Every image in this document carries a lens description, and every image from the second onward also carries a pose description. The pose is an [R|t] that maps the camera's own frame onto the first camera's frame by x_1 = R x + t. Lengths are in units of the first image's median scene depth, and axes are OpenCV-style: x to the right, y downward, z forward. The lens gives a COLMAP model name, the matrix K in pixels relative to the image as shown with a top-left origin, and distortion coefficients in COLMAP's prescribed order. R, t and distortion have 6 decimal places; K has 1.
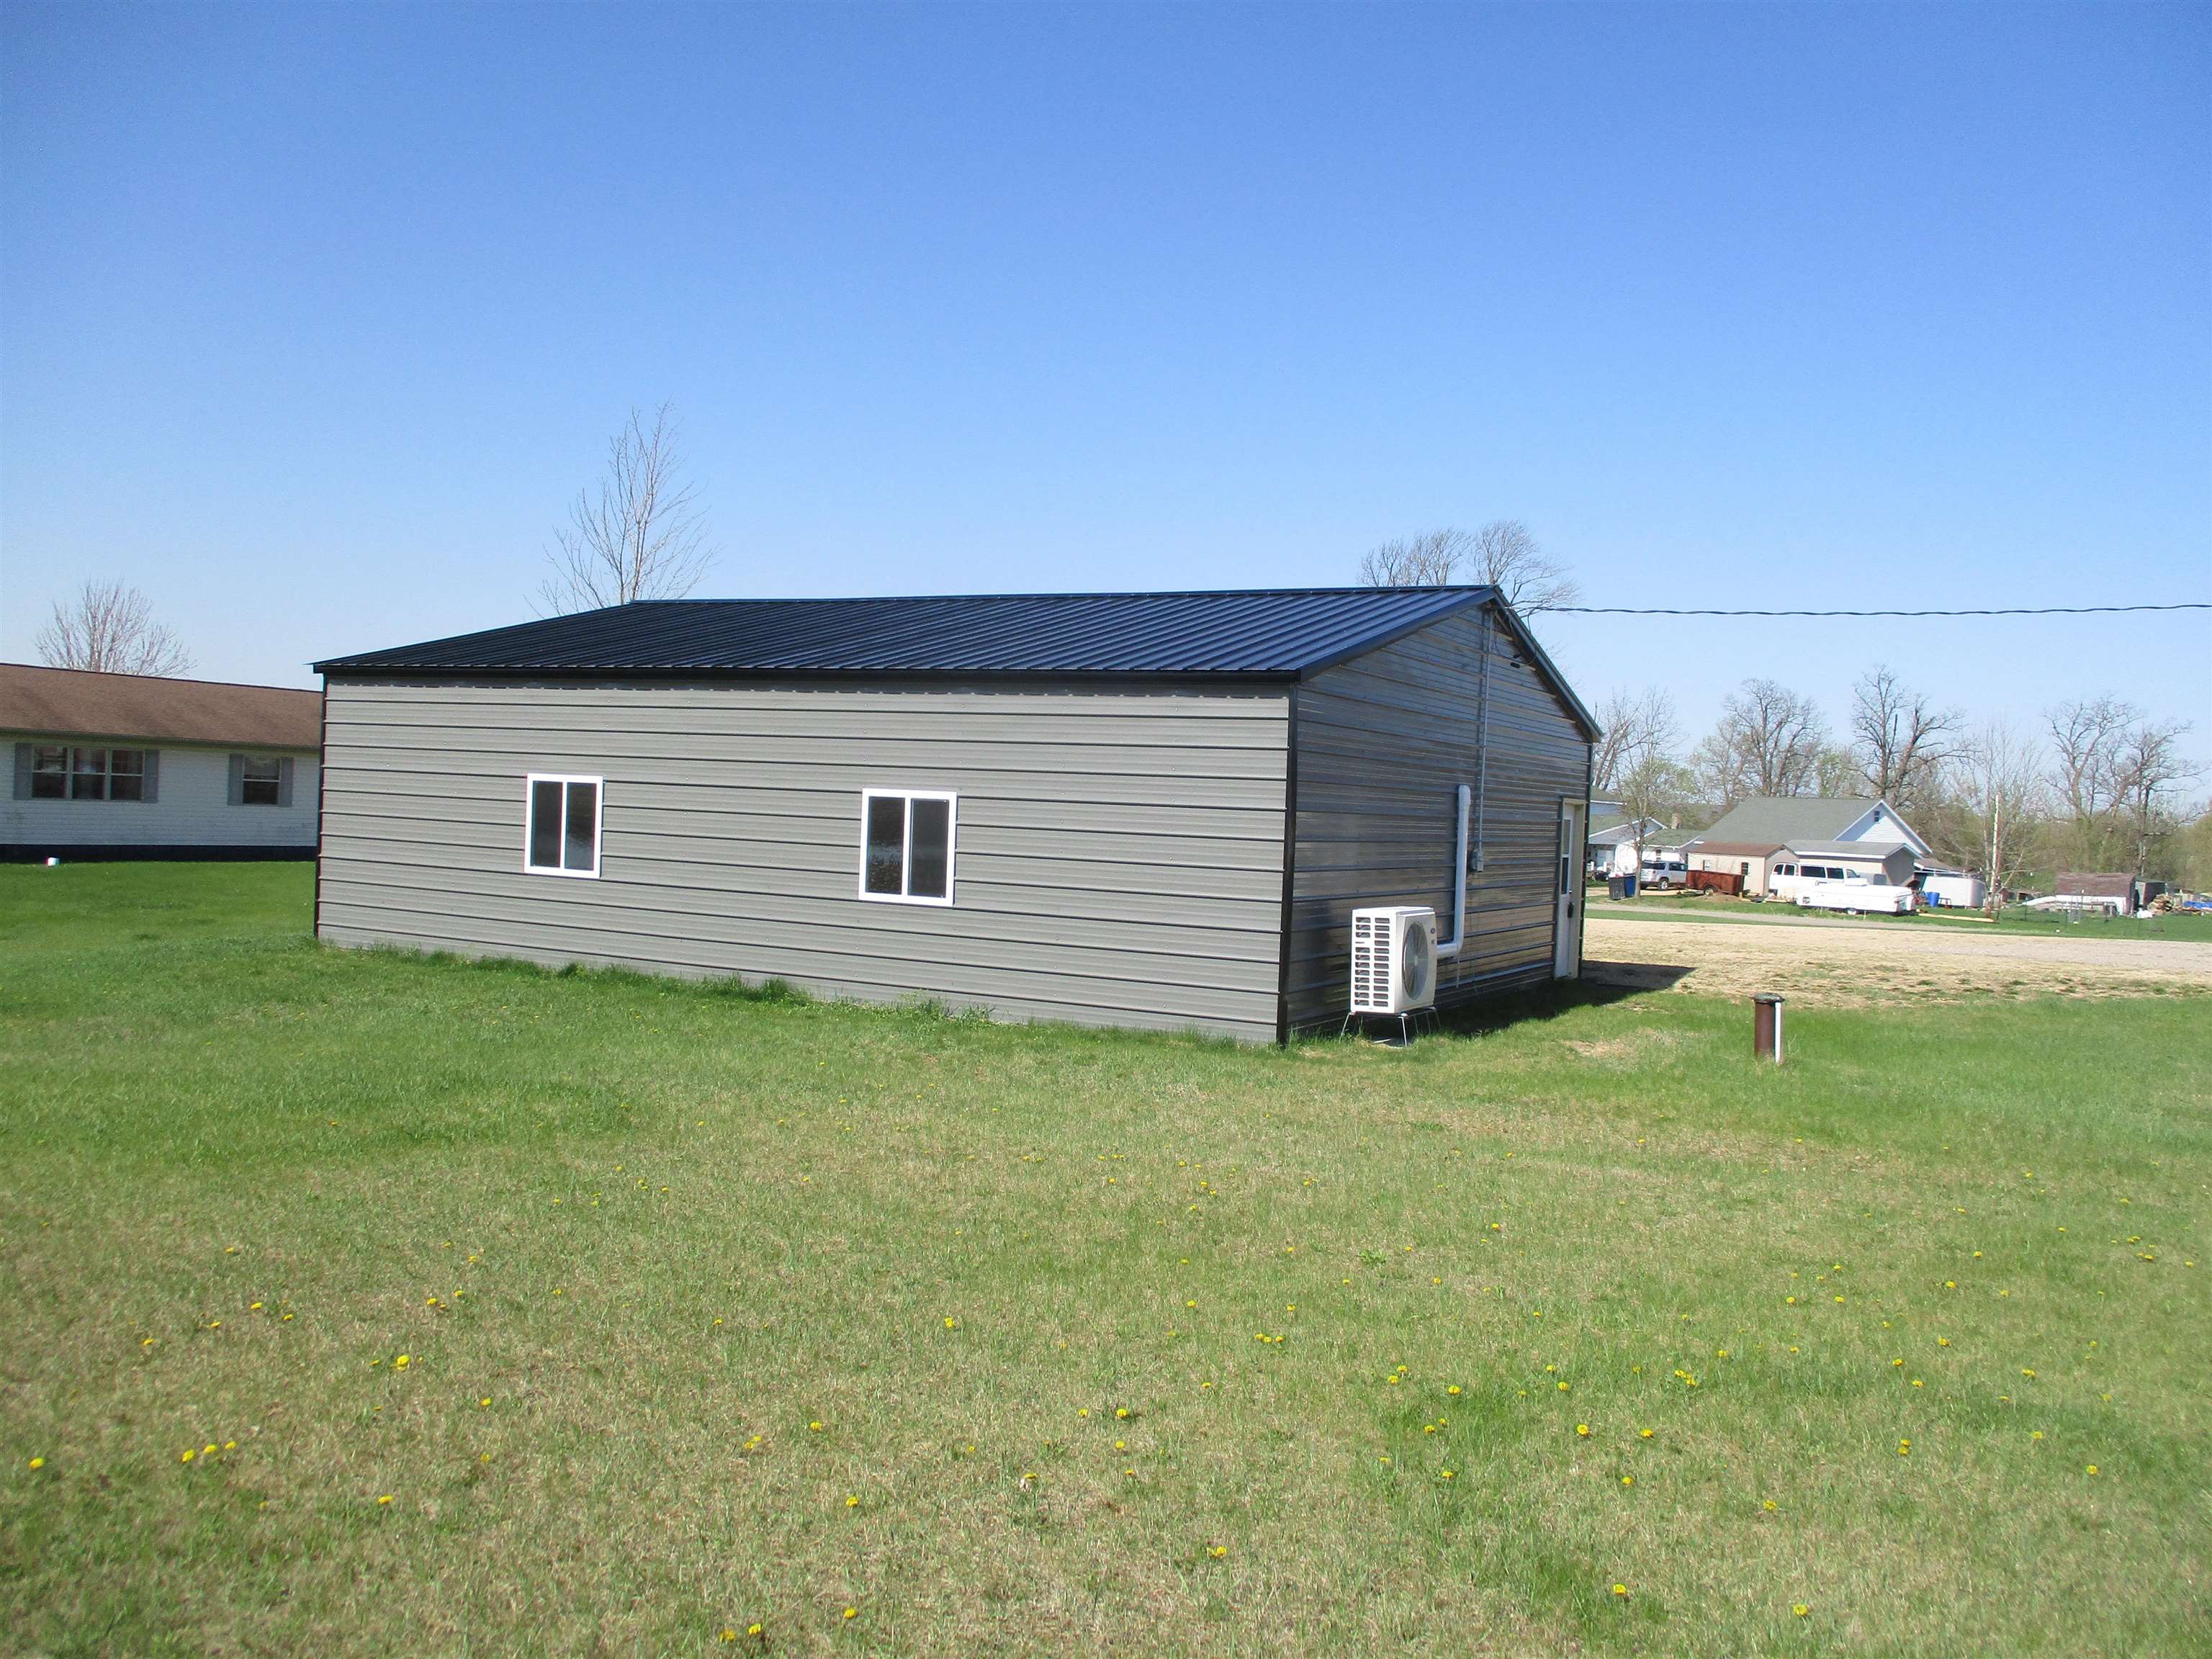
lens RADIAL K [[1812.4, 0, 1115.4], [0, 1812.4, 835.8], [0, 0, 1]] dist [-0.013453, -0.007118]
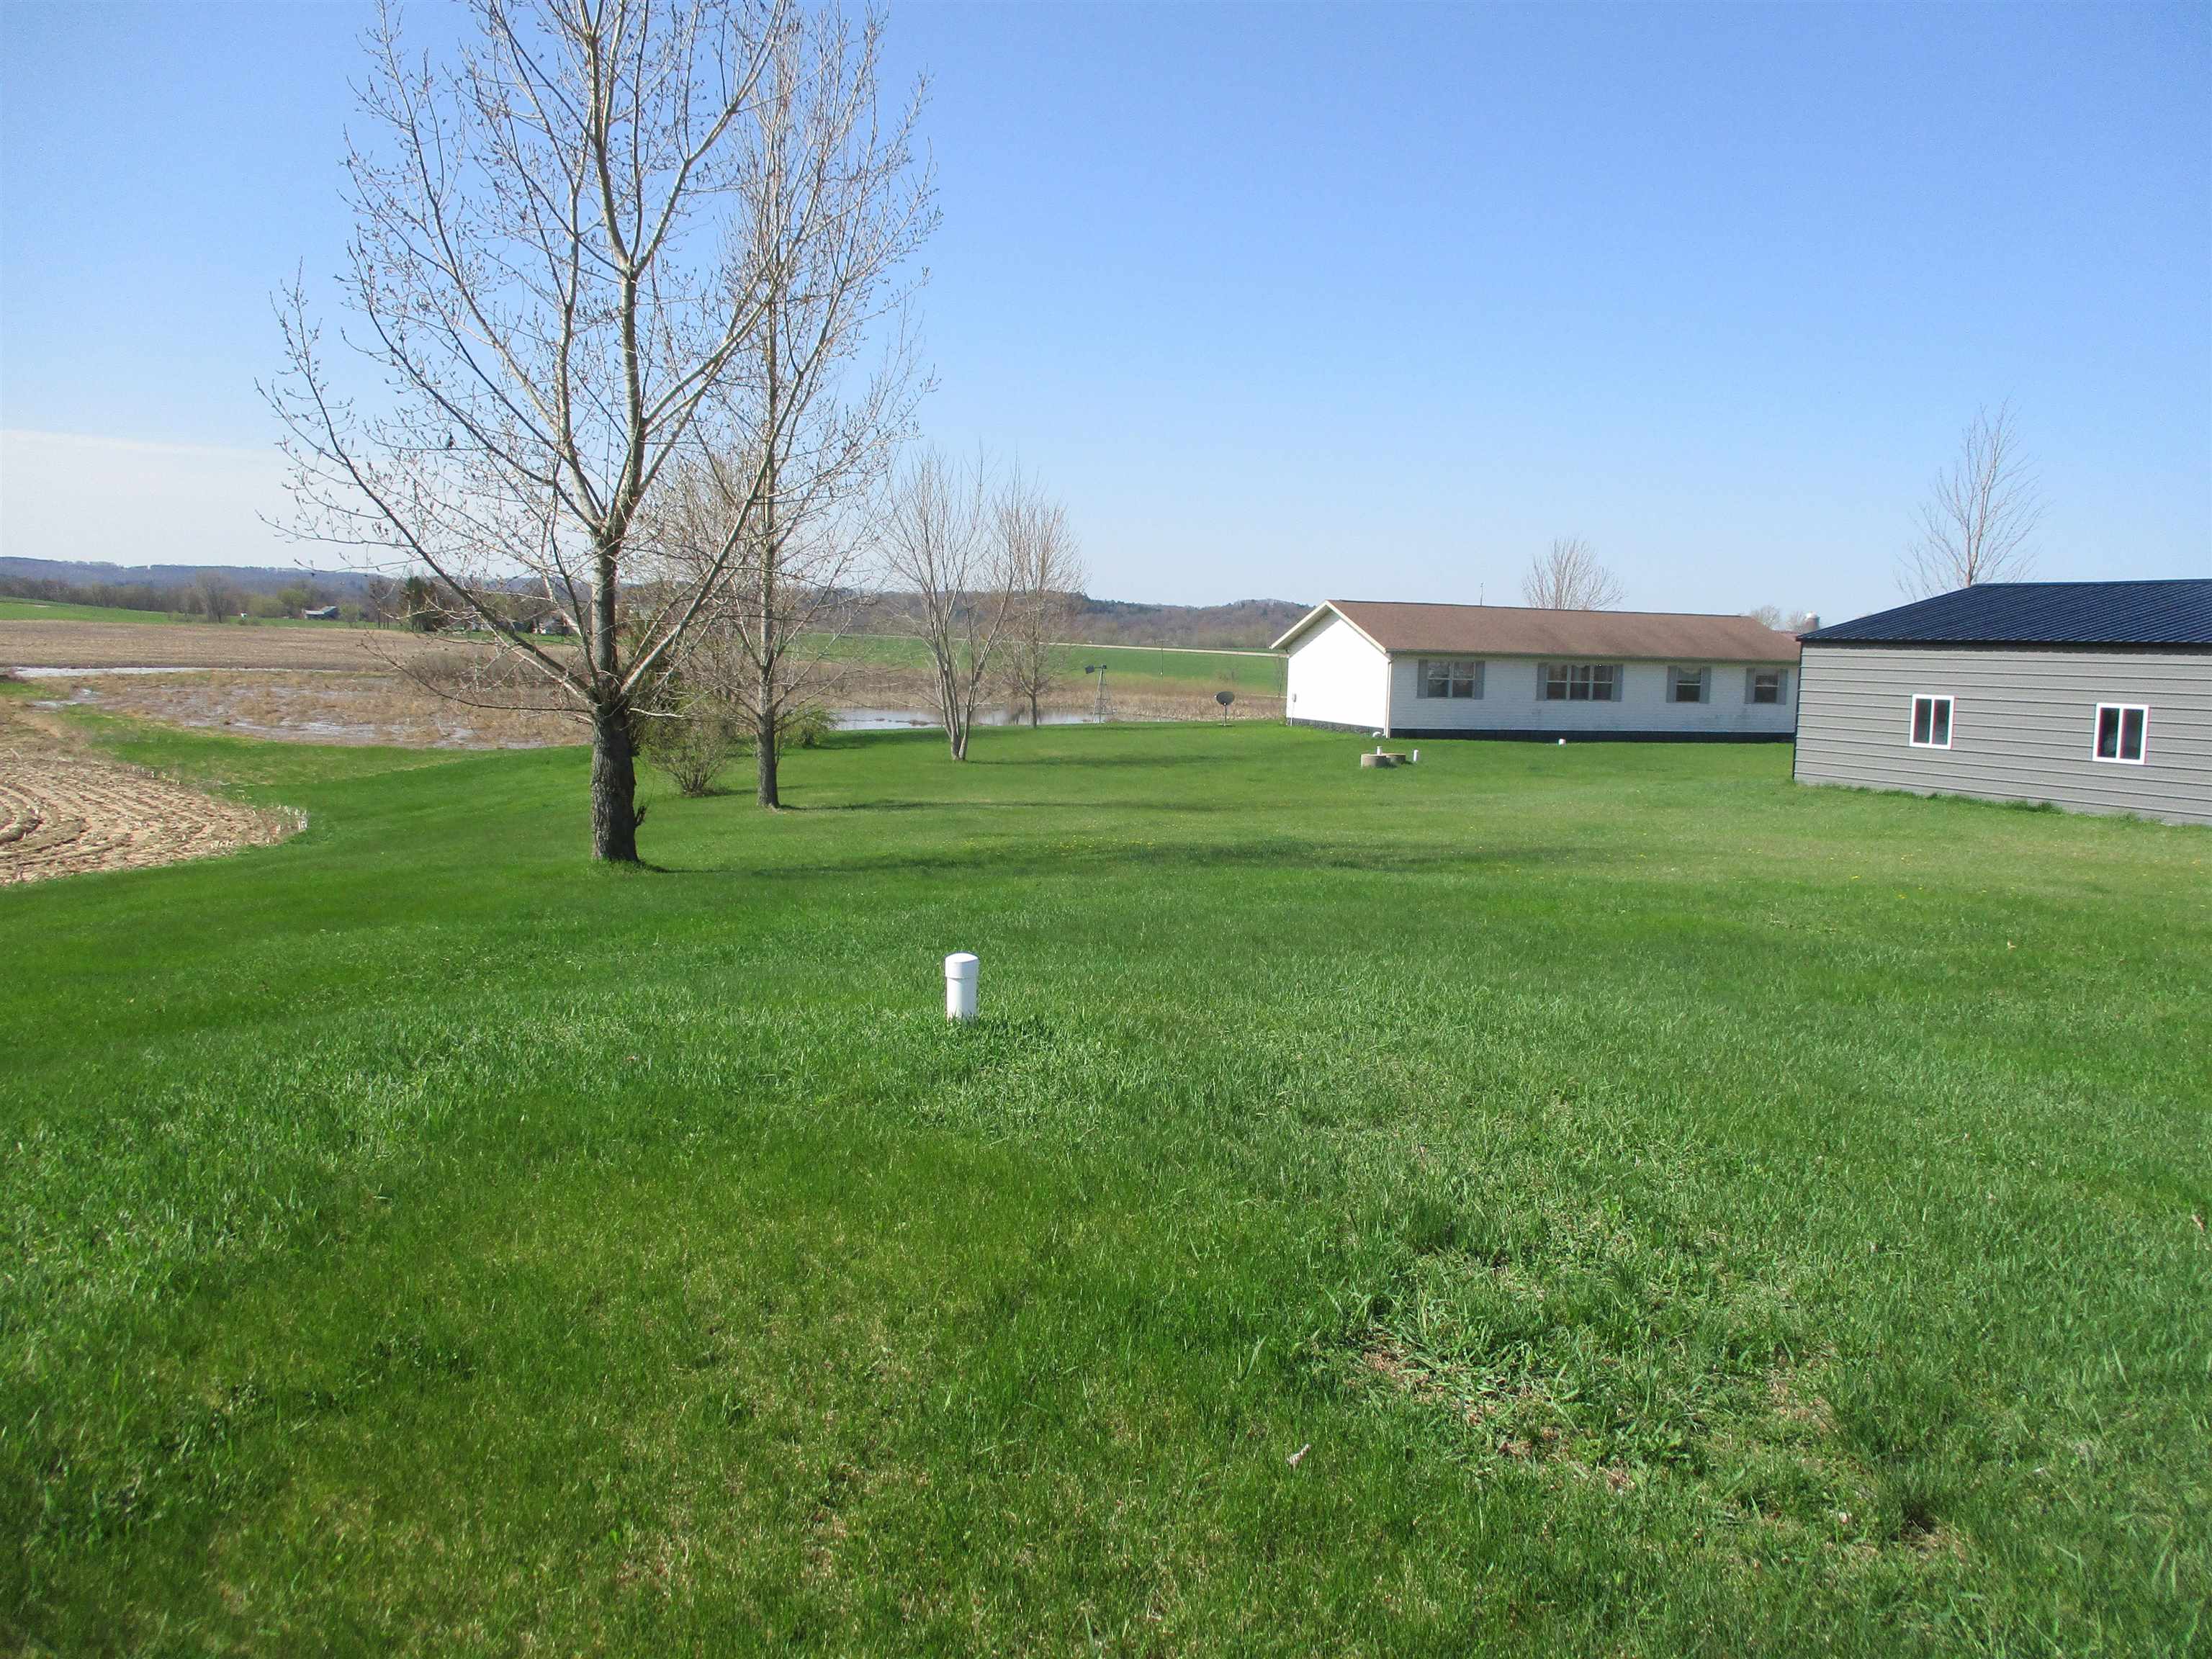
lens RADIAL K [[1812.4, 0, 1115.4], [0, 1812.4, 835.8], [0, 0, 1]] dist [-0.013453, -0.007118]
pose [[0.761703, 0.040986, -0.646629, 0.249865], [-0.000616, 0.998043, 0.062534, -0.003675], [0.647926, -0.047234, 0.760237, -0.914497]]
